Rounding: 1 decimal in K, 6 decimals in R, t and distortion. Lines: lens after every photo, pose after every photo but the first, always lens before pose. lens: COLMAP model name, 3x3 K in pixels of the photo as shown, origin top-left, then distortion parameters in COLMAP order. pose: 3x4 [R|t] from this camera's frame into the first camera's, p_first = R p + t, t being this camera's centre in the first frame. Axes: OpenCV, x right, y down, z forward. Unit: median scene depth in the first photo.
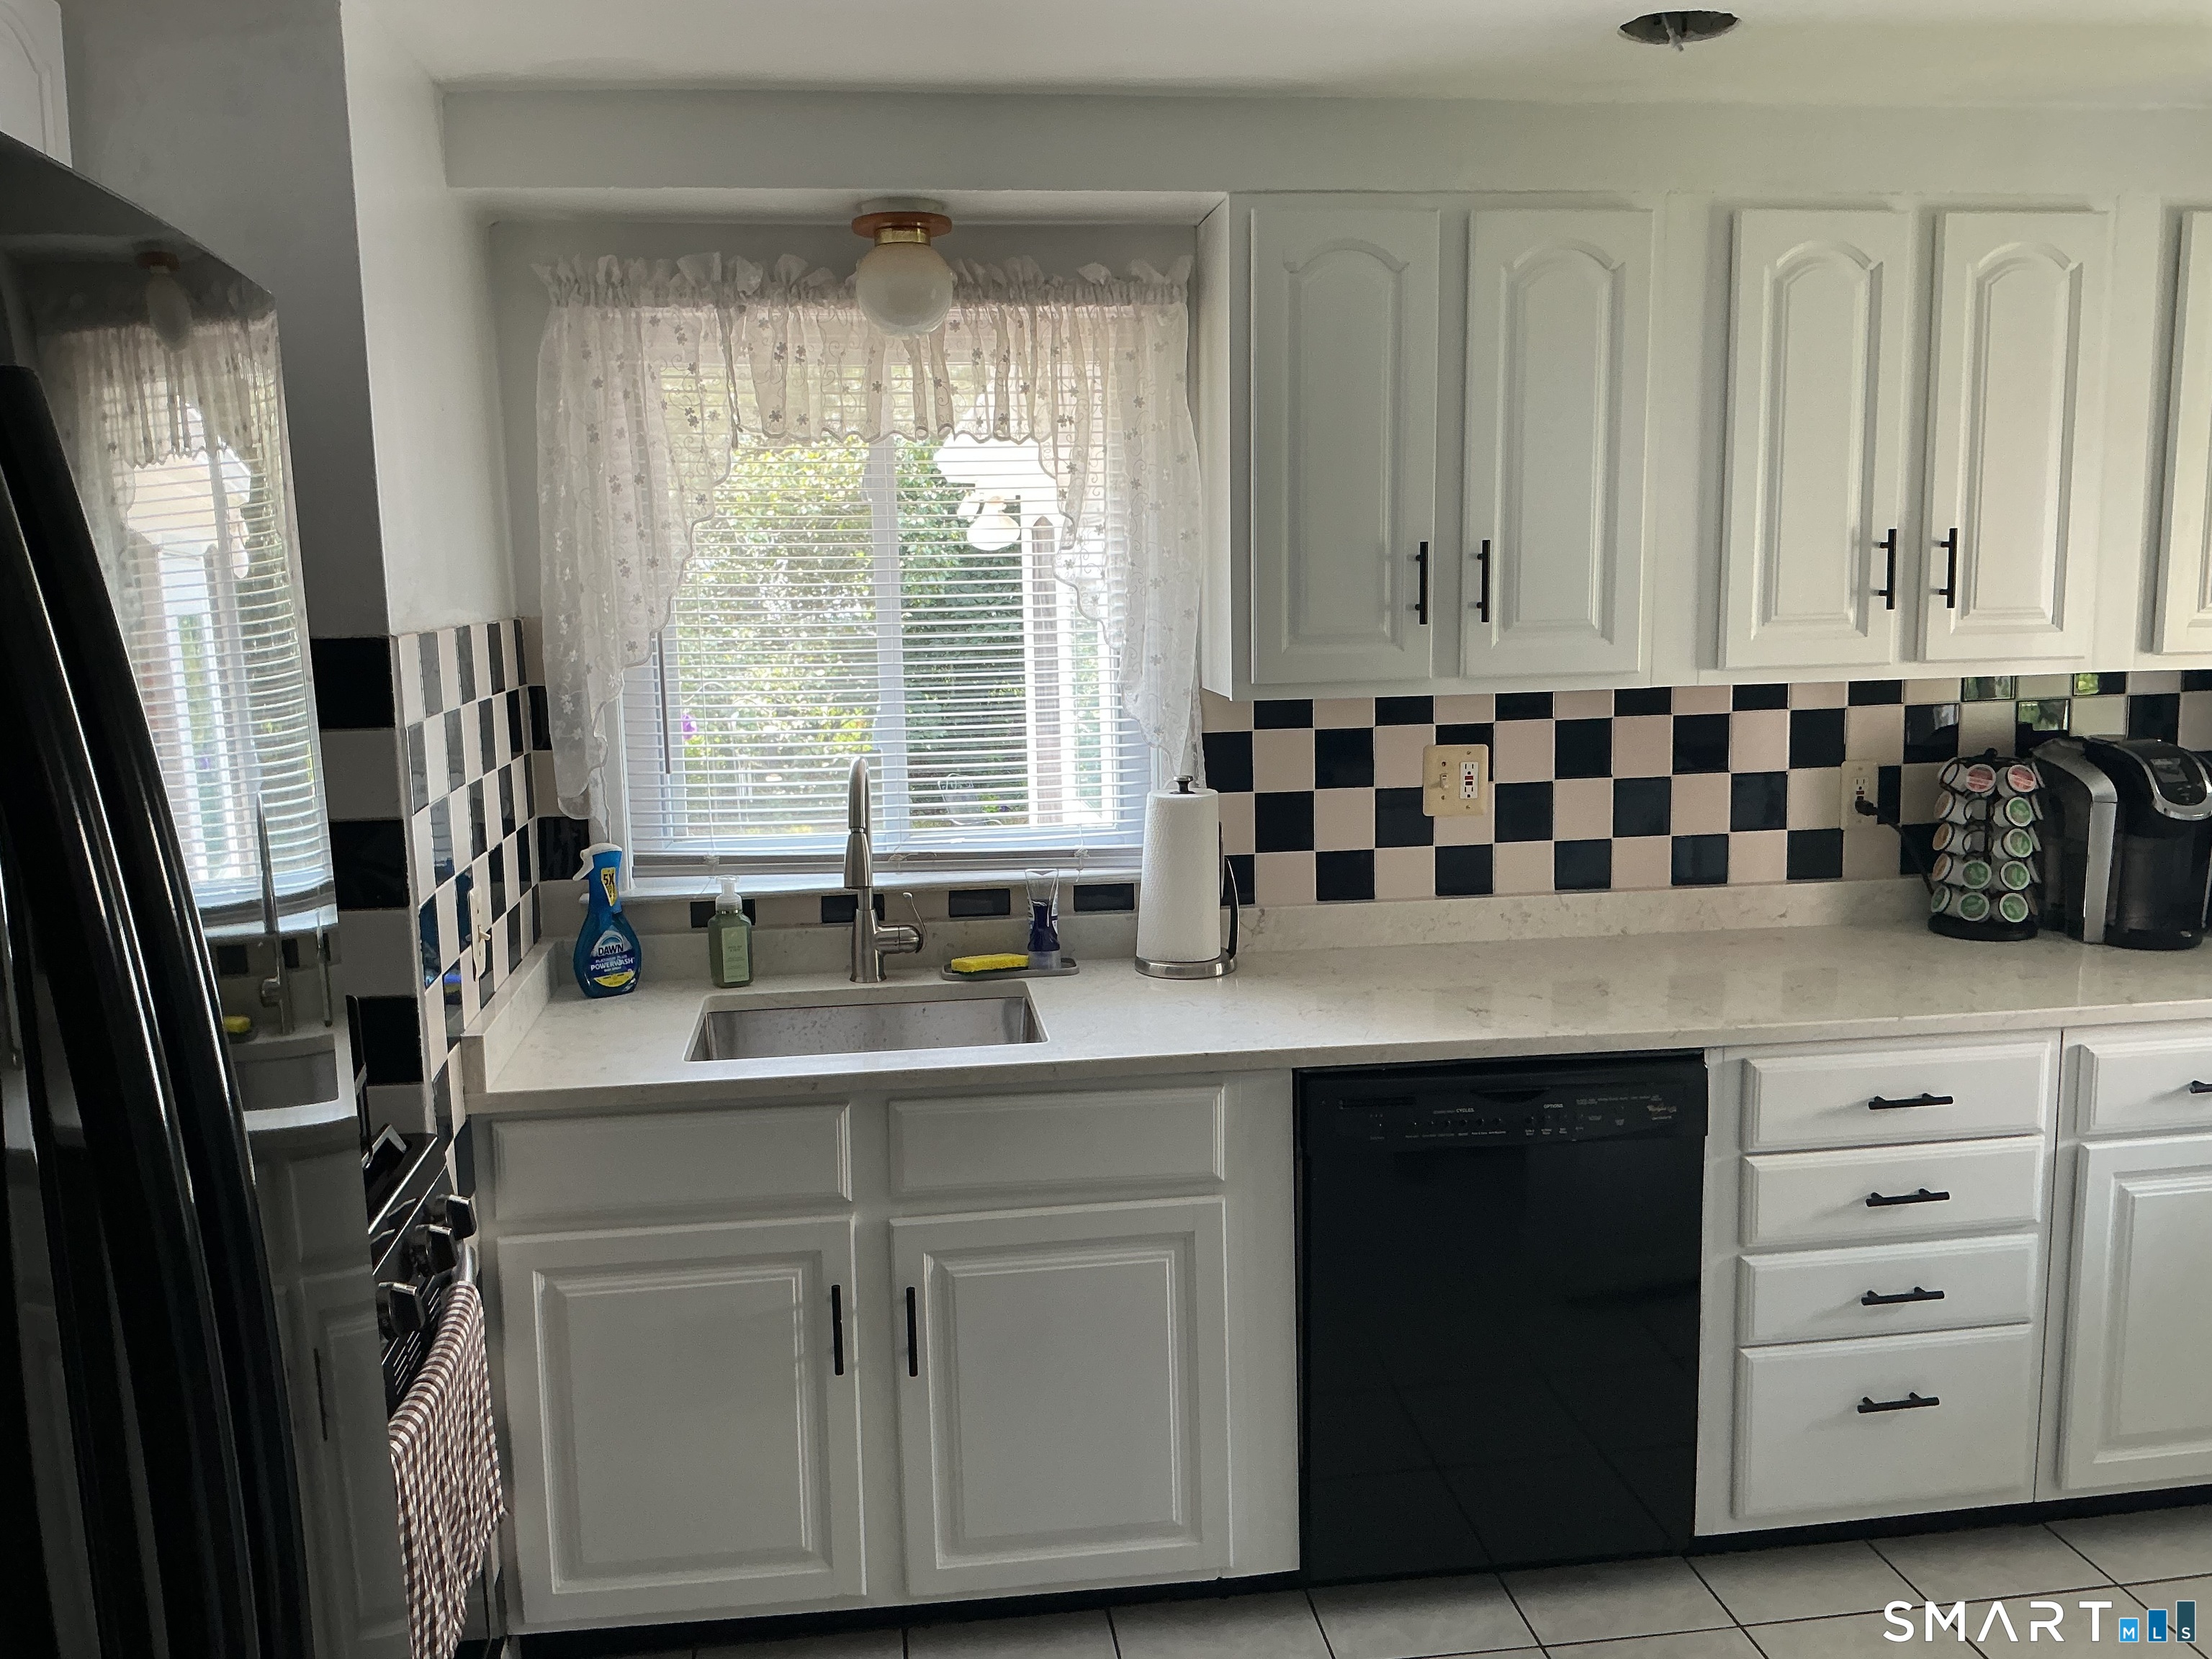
lens RADIAL K [[1839.9, 0, 1106.0], [0, 1839.9, 829.5], [0, 0, 1]] dist [0.118173, -0.229248]
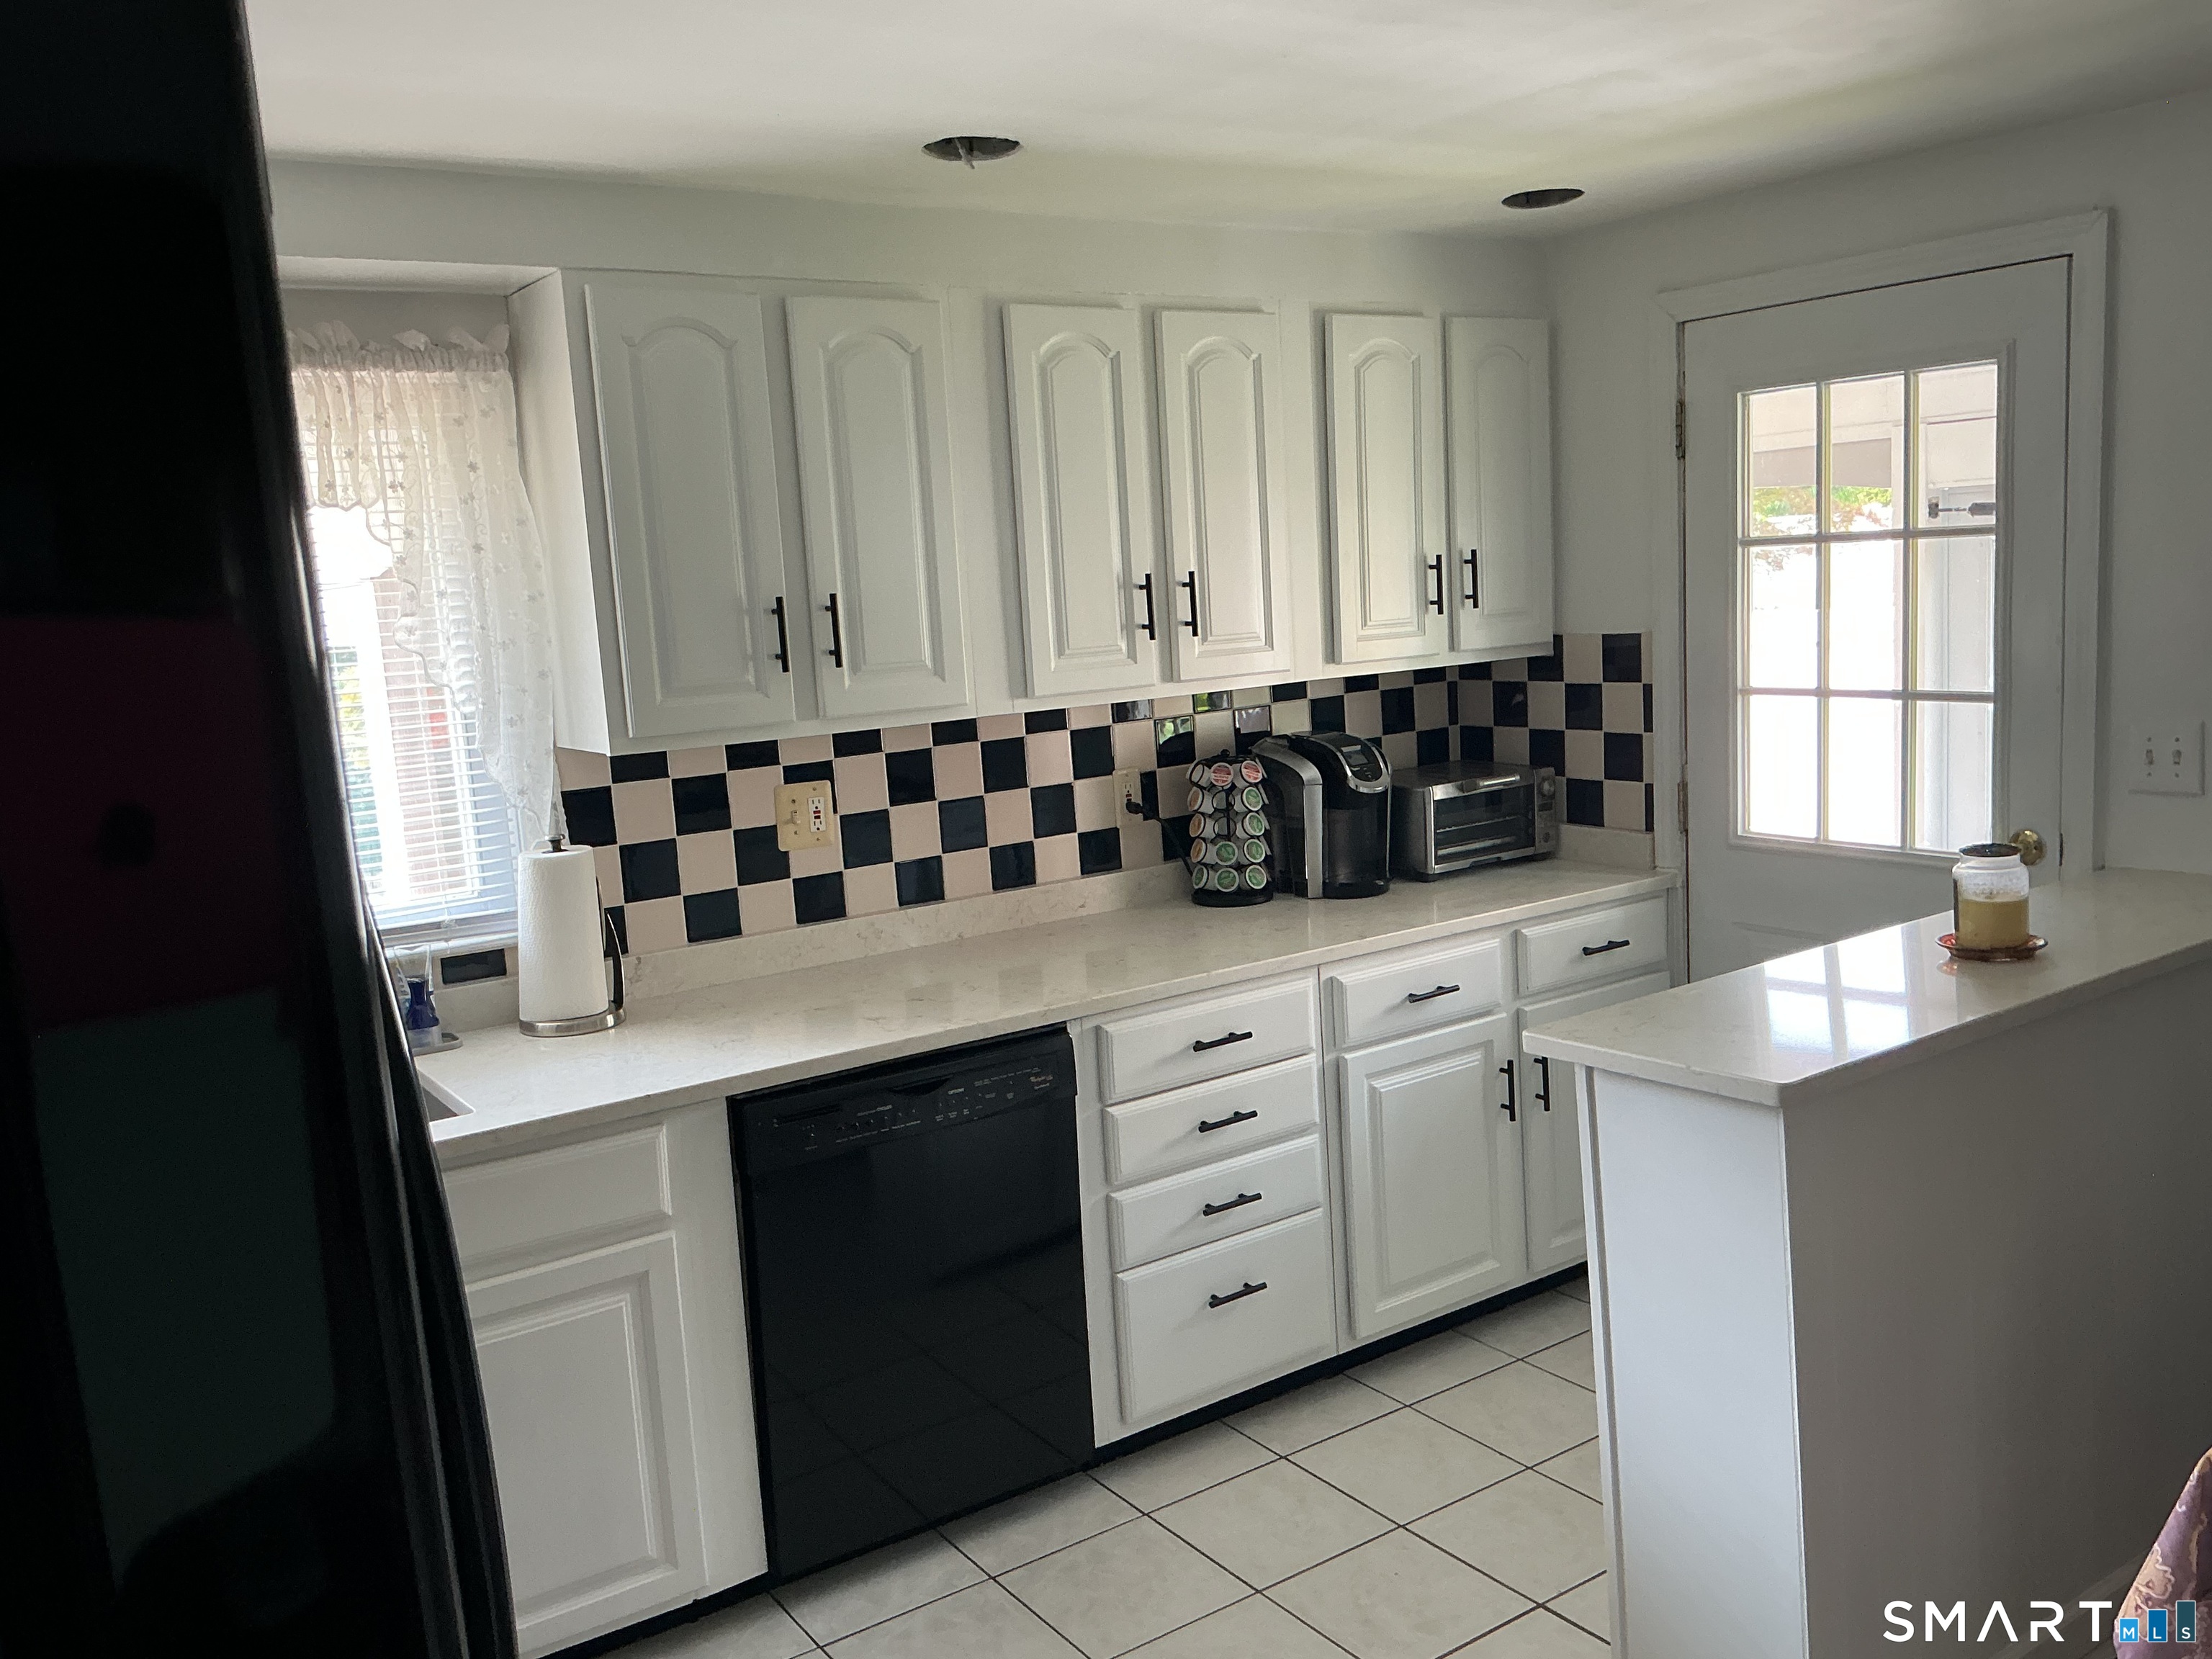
lens RADIAL K [[1840.4, 0, 1106.0], [0, 1840.4, 829.5], [0, 0, 1]] dist [0.150796, -0.321472]
pose [[0.891497, -0.095964, 0.442746, -0.143623], [0.108209, 0.994125, -0.002413, 0.003341], [-0.439914, 0.050060, 0.896644, -0.048058]]
